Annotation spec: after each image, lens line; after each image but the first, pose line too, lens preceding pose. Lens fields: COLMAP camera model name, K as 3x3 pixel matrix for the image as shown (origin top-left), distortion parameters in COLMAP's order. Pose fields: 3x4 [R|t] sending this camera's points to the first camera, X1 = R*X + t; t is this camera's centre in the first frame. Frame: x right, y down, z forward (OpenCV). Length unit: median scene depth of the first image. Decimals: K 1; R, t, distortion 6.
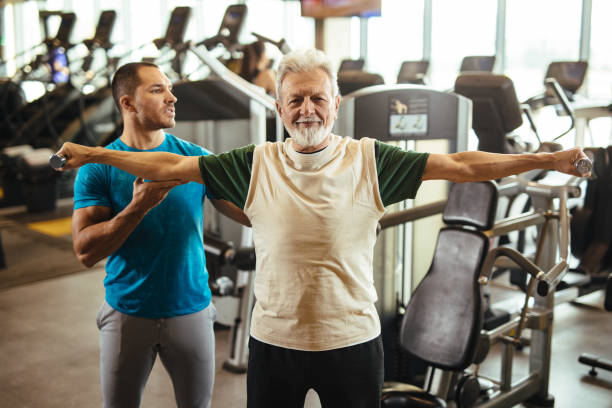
lens RADIAL K [[830.5, 0, 306.0], [0, 830.5, 204.0], [0, 0, 1]] dist [0.007571, 0.010554]
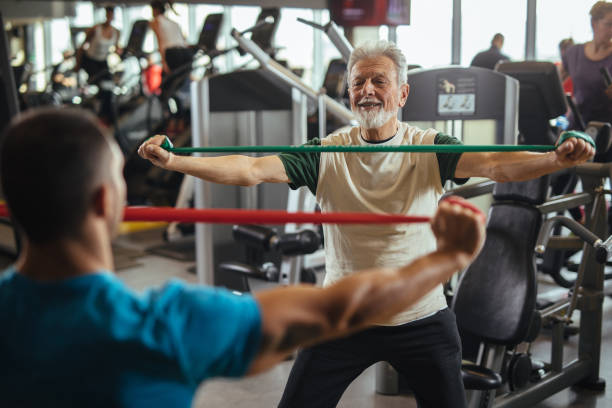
lens RADIAL K [[830.5, 0, 306.0], [0, 830.5, 204.0], [0, 0, 1]] dist [0.007571, 0.010554]
pose [[0.999684, -0.005173, -0.024595, -0.029291], [0.004530, 0.999649, -0.026120, 0.043255], [0.024722, 0.026001, 0.999356, -0.002862]]
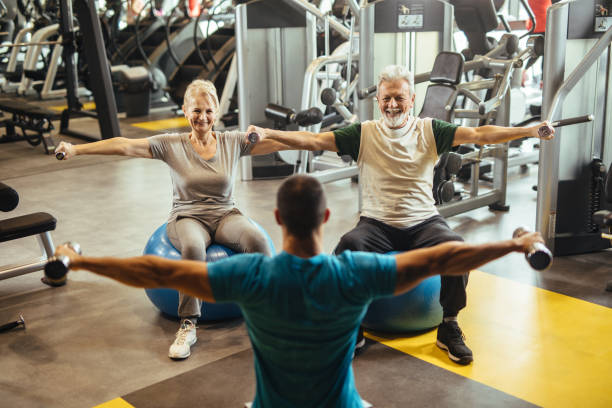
lens RADIAL K [[830.5, 0, 306.0], [0, 830.5, 204.0], [0, 0, 1]] dist [0.007571, 0.010554]
pose [[0.998261, -0.000594, -0.058950, 0.018036], [0.004411, 0.997899, 0.064636, 0.121740], [0.058788, -0.064784, 0.996166, -0.484336]]
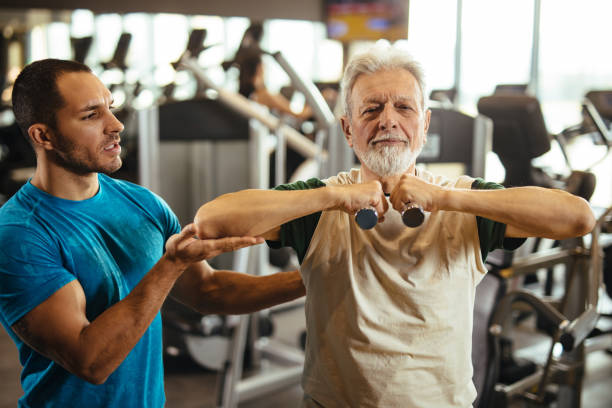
lens RADIAL K [[830.5, 0, 306.0], [0, 830.5, 204.0], [0, 0, 1]] dist [0.007571, 0.010554]
pose [[0.998864, 0.019304, -0.043560, 0.039236], [-0.020938, 0.999082, -0.037380, 0.000394], [0.042798, 0.038249, 0.998351, 0.105204]]
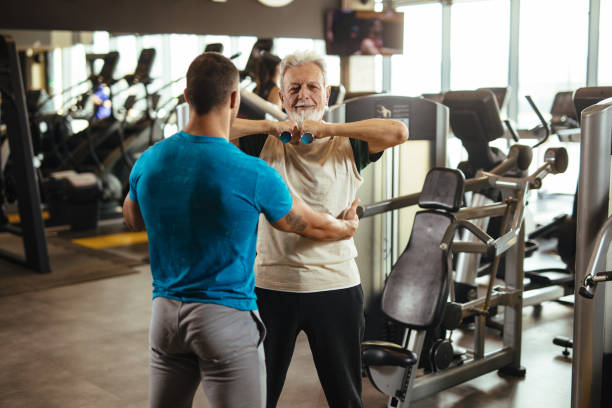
lens RADIAL K [[830.5, 0, 306.0], [0, 830.5, 204.0], [0, 0, 1]] dist [0.007571, 0.010554]
pose [[0.998816, 0.002267, -0.048601, 0.050321], [-0.004977, 0.998434, -0.055719, 0.068015], [0.048398, 0.055895, 0.997263, -0.145083]]
